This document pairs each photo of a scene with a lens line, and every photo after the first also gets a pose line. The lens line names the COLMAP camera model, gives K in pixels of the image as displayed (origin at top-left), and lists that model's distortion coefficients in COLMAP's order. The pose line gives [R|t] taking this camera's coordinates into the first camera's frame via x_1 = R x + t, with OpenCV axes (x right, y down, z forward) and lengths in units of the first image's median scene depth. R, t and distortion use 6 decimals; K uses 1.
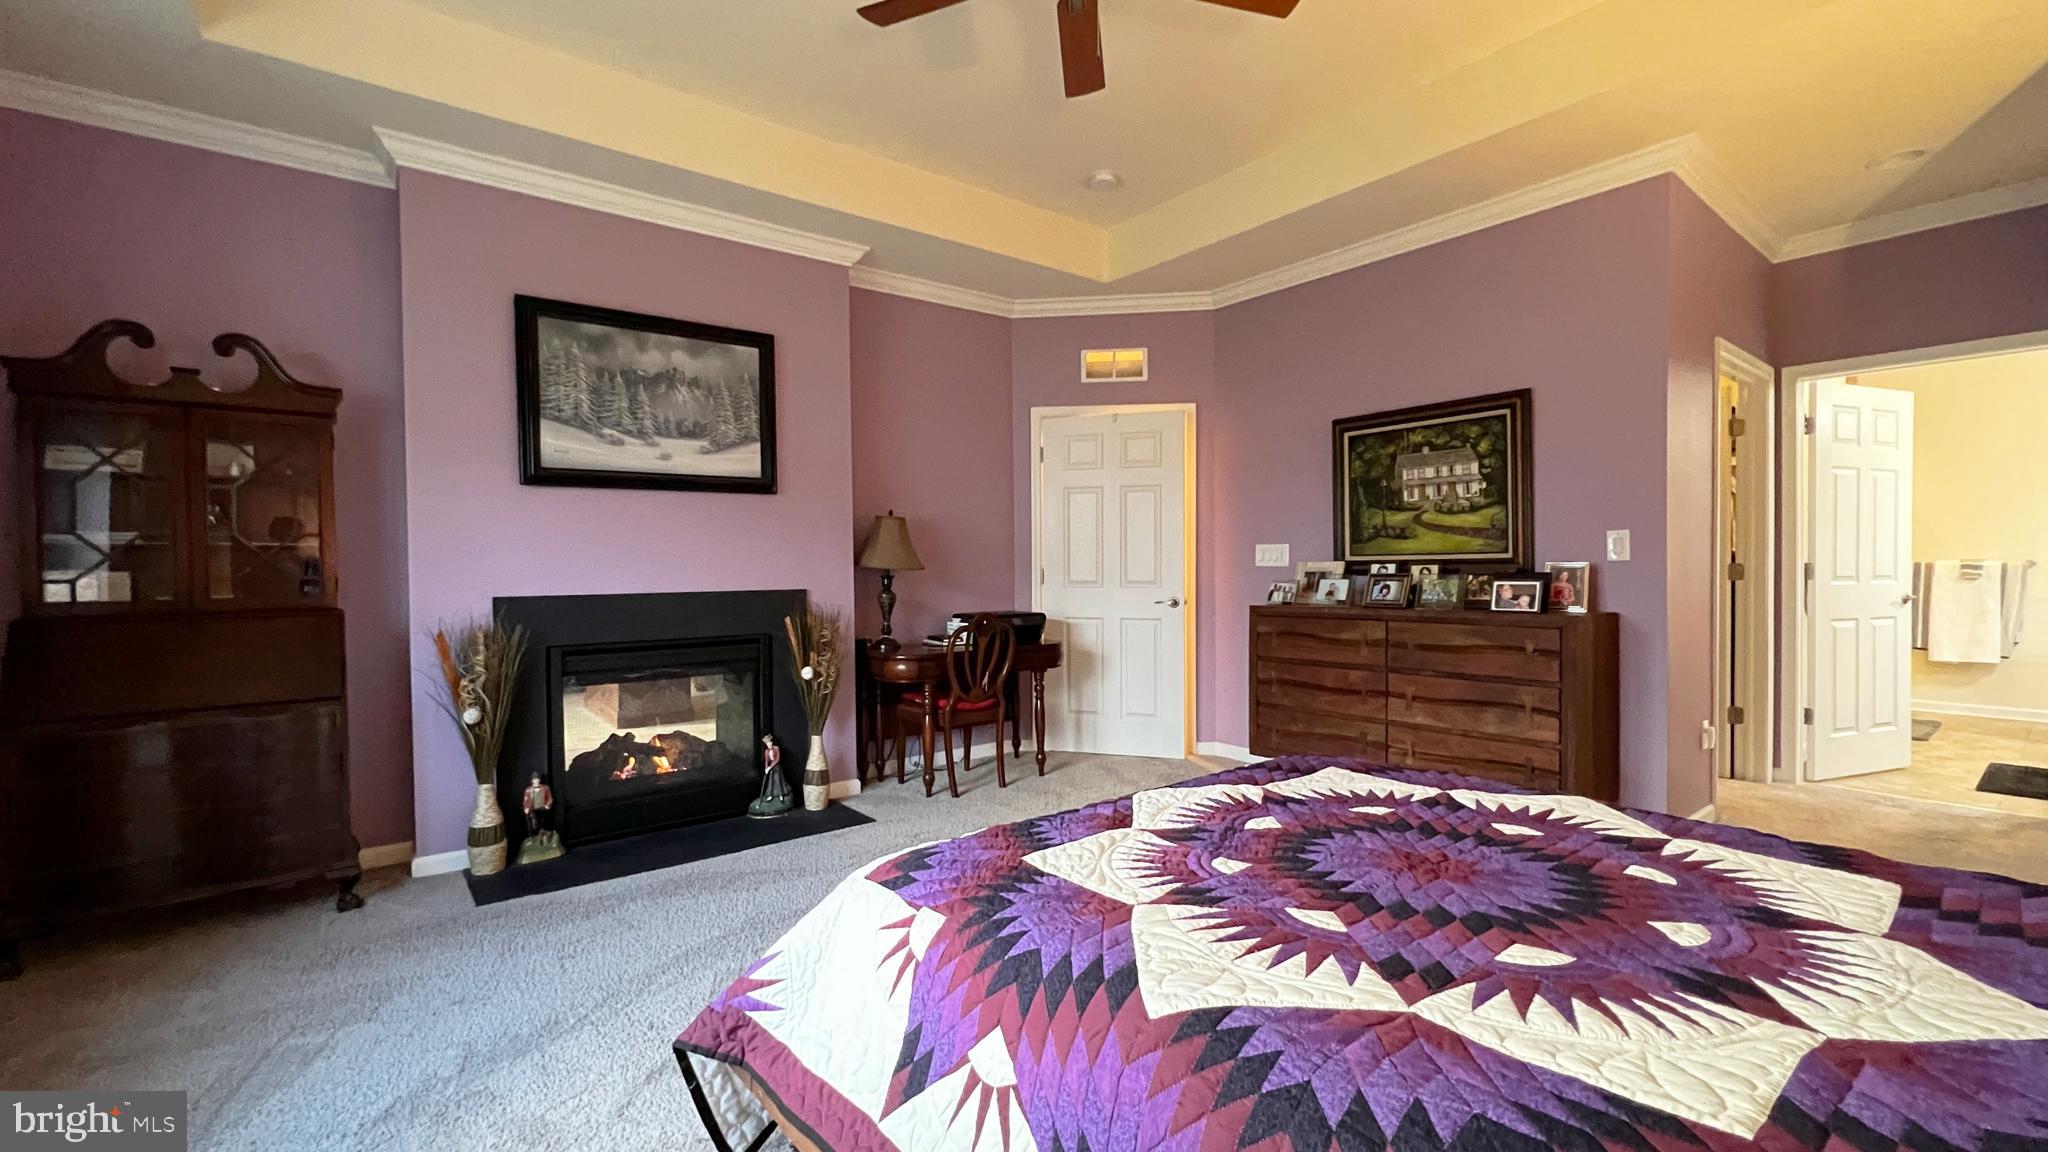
lens RADIAL K [[838.4, 0, 1022.4], [0, 838.4, 579.8], [0, 0, 1]] dist [0.004187, -0.000065]
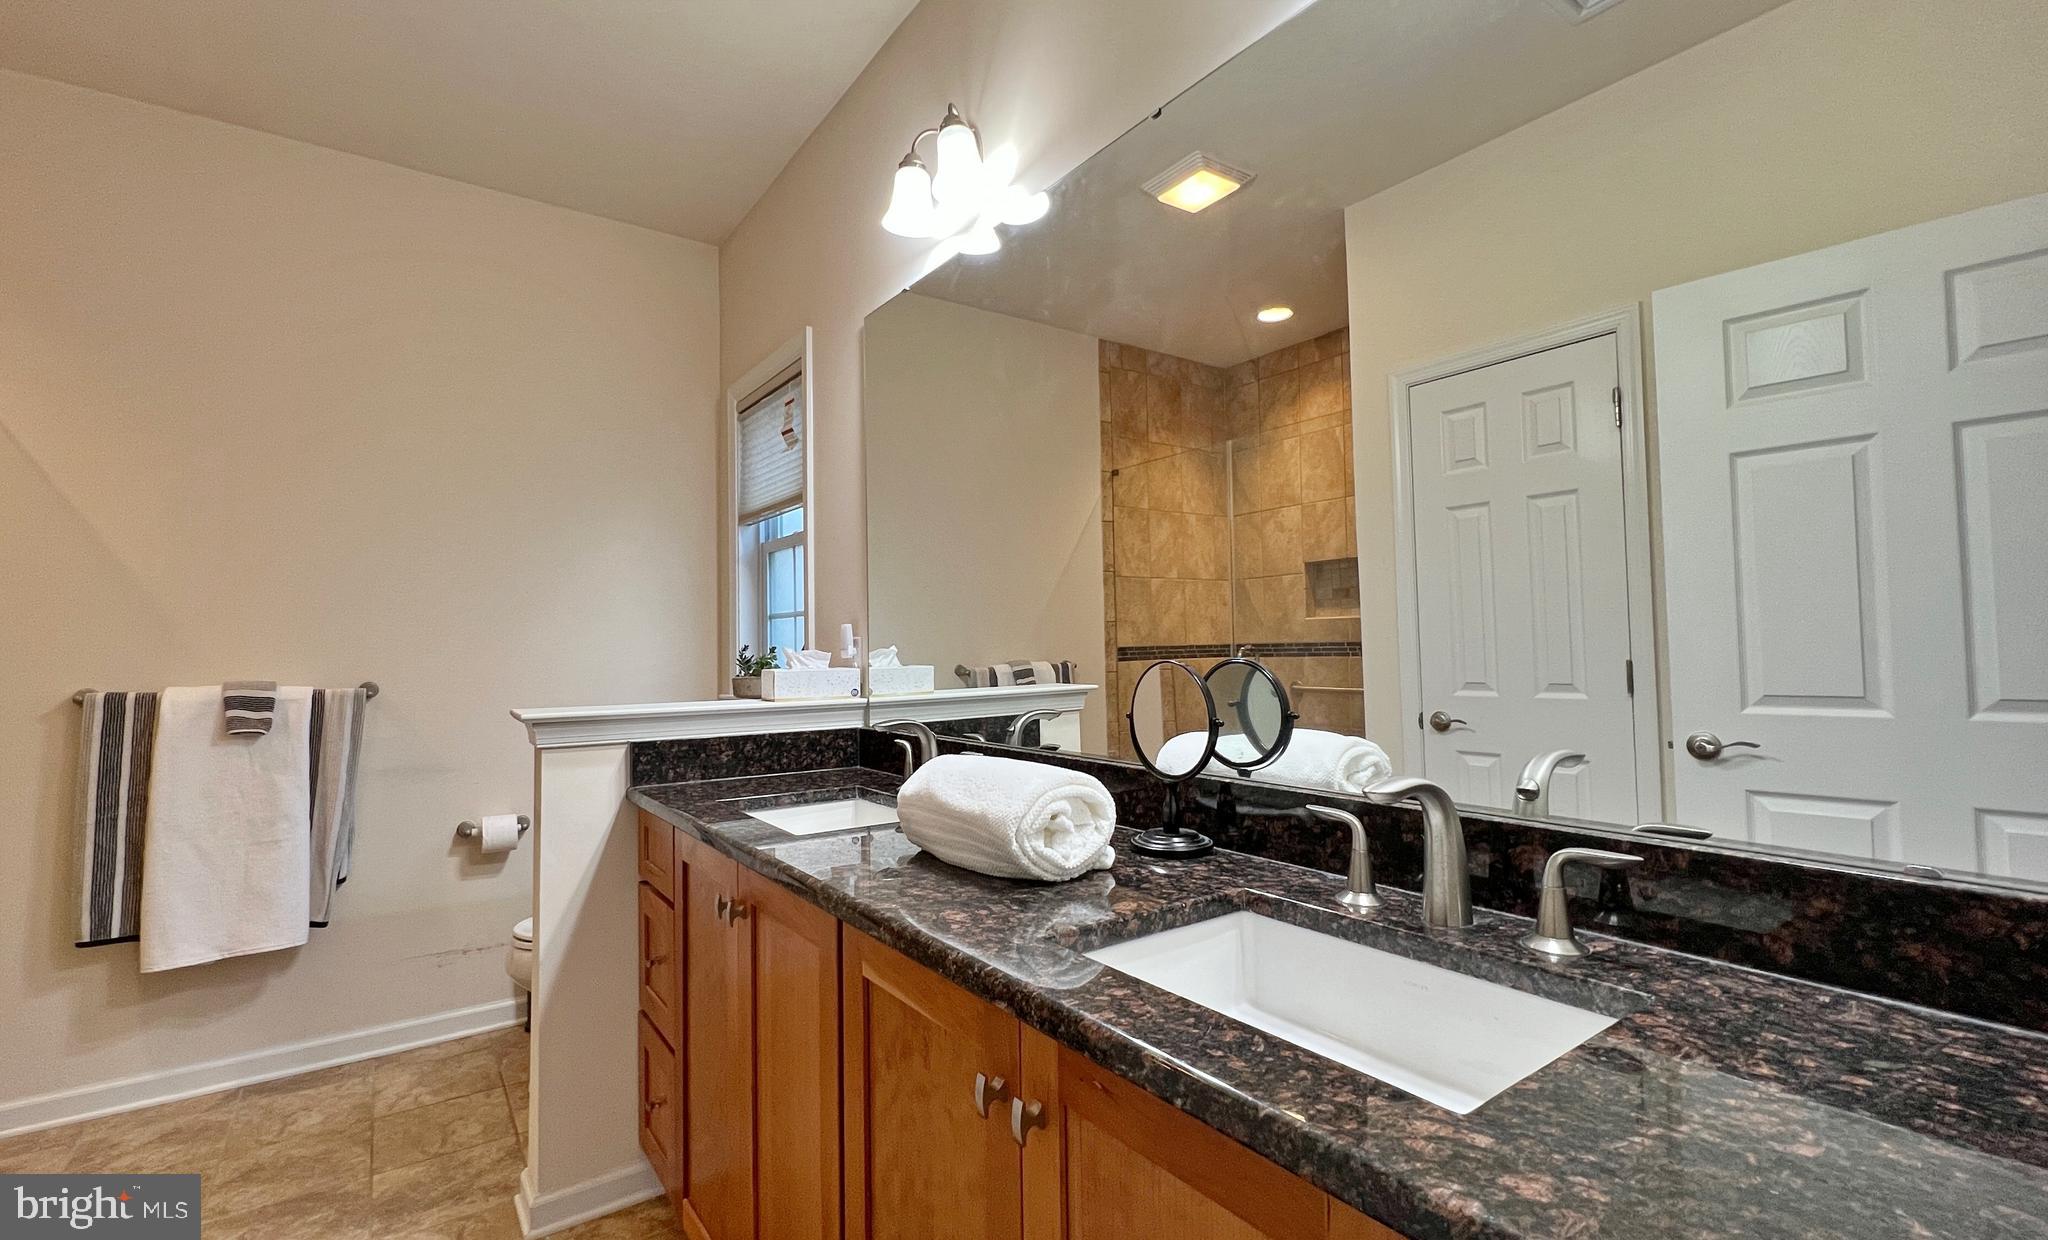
lens RADIAL K [[881.9, 0, 1022.2], [0, 881.9, 621.5], [0, 0, 1]] dist [0.002163, -0.000383]
pose [[0.046551, 0.045290, 0.997889, 0.733630], [0.031333, 0.998414, -0.046776, -0.022429], [-0.998424, 0.033444, 0.045058, 0.623371]]
